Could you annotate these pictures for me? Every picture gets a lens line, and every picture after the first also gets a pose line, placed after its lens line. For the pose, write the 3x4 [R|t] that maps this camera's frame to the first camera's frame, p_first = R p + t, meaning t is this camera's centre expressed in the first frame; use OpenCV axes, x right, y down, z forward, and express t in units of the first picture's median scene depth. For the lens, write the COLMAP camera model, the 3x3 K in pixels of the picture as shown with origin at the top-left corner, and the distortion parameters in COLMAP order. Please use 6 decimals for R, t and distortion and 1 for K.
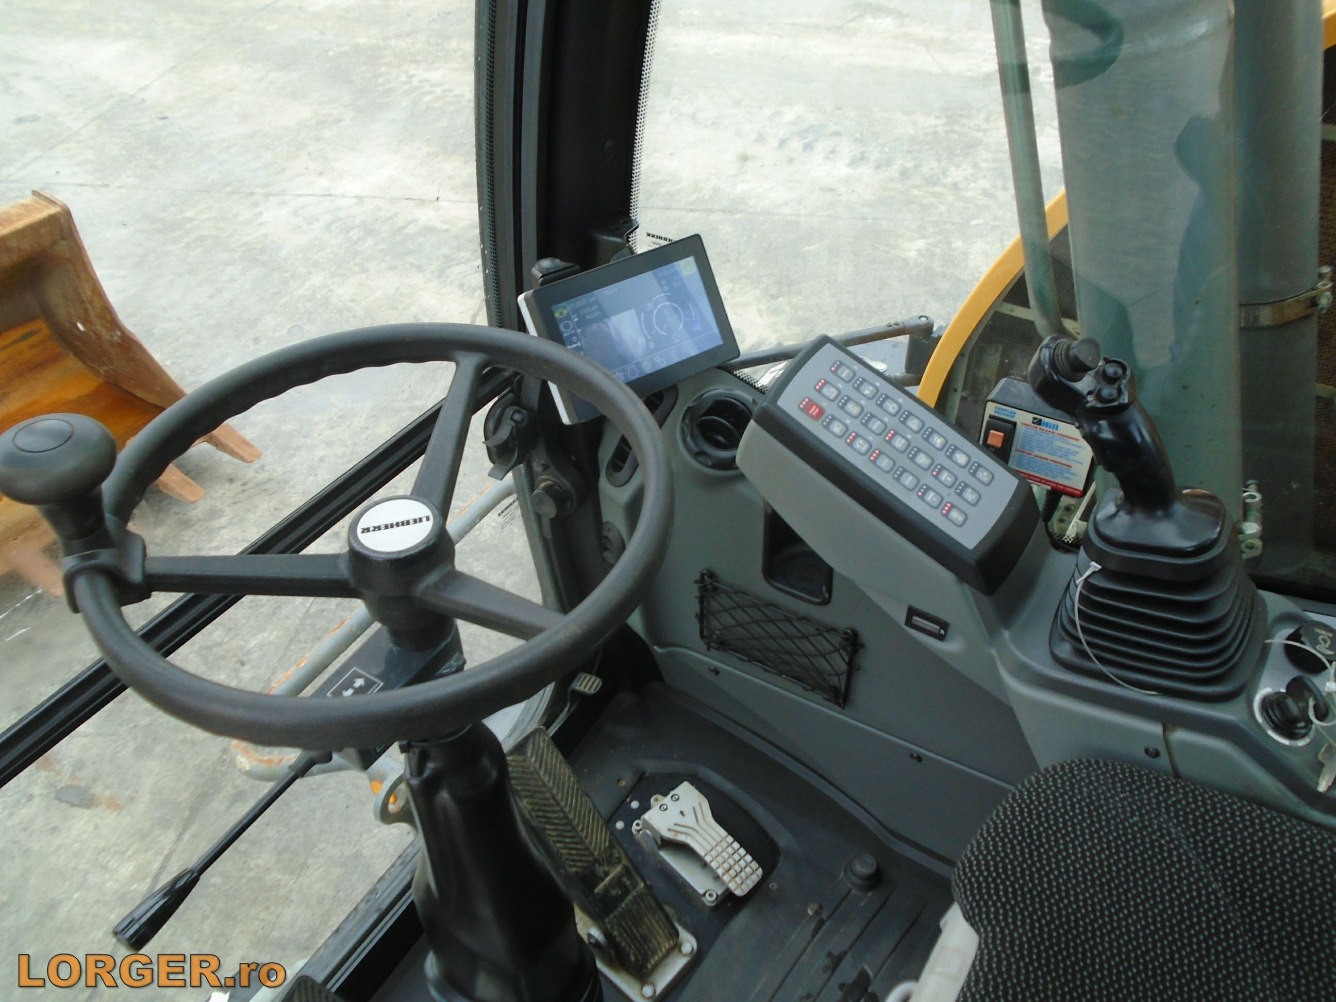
lens RADIAL K [[1031.9, 0, 666.7], [0, 1031.9, 493.3], [0, 0, 1]] dist [-0.005382, -0.000934]
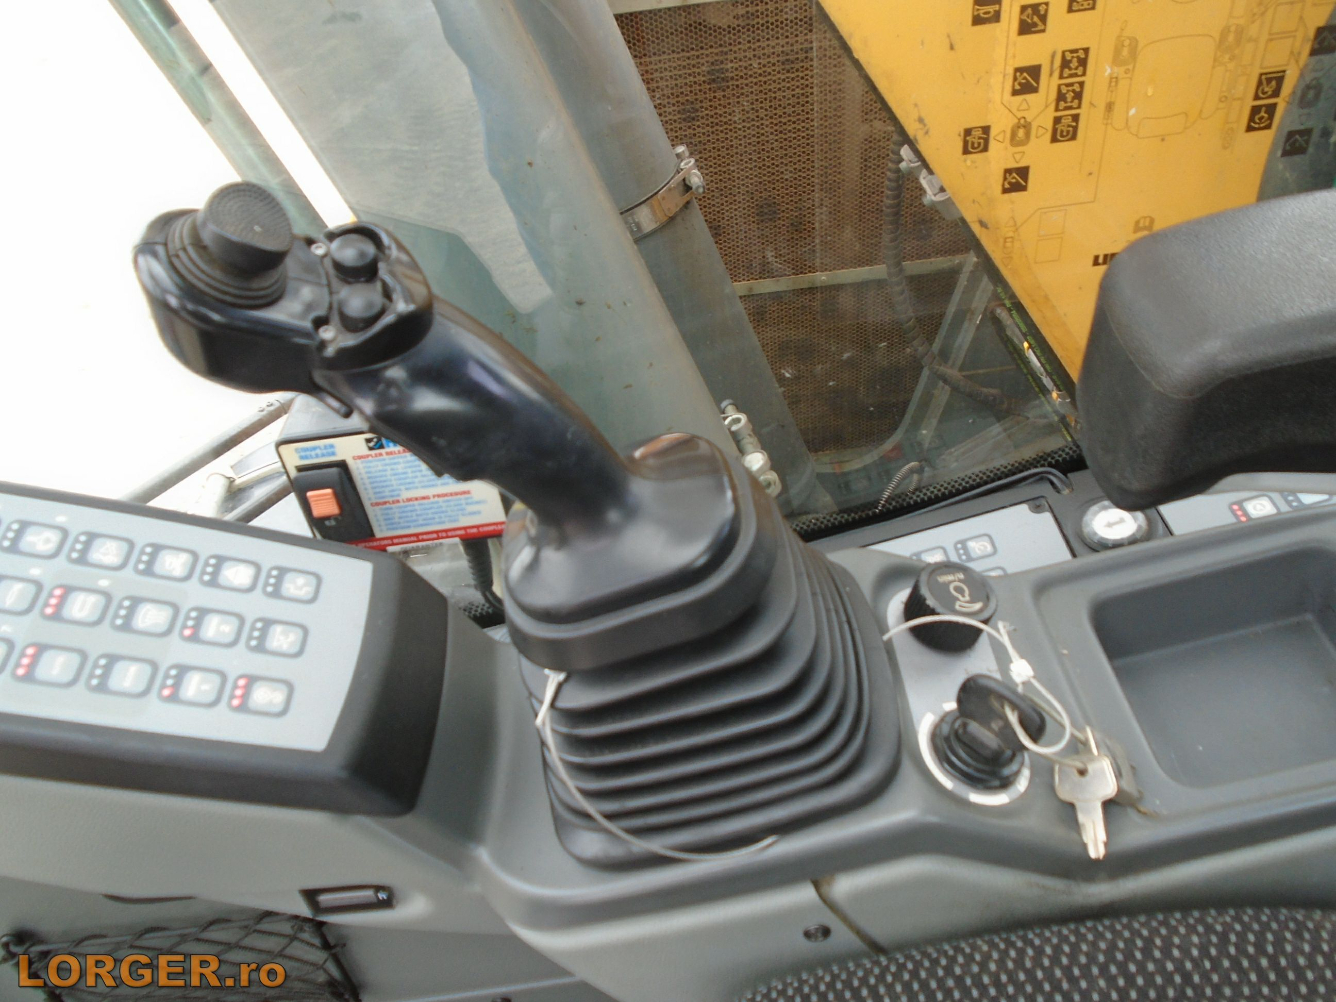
lens RADIAL K [[1031.9, 0, 666.7], [0, 1031.9, 493.3], [0, 0, 1]] dist [-0.005382, -0.000934]
pose [[0.803922, -0.411344, 0.429542, 0.275528], [0.440716, 0.896996, 0.034158, 0.003642], [-0.399348, 0.161845, 0.902401, 0.521509]]
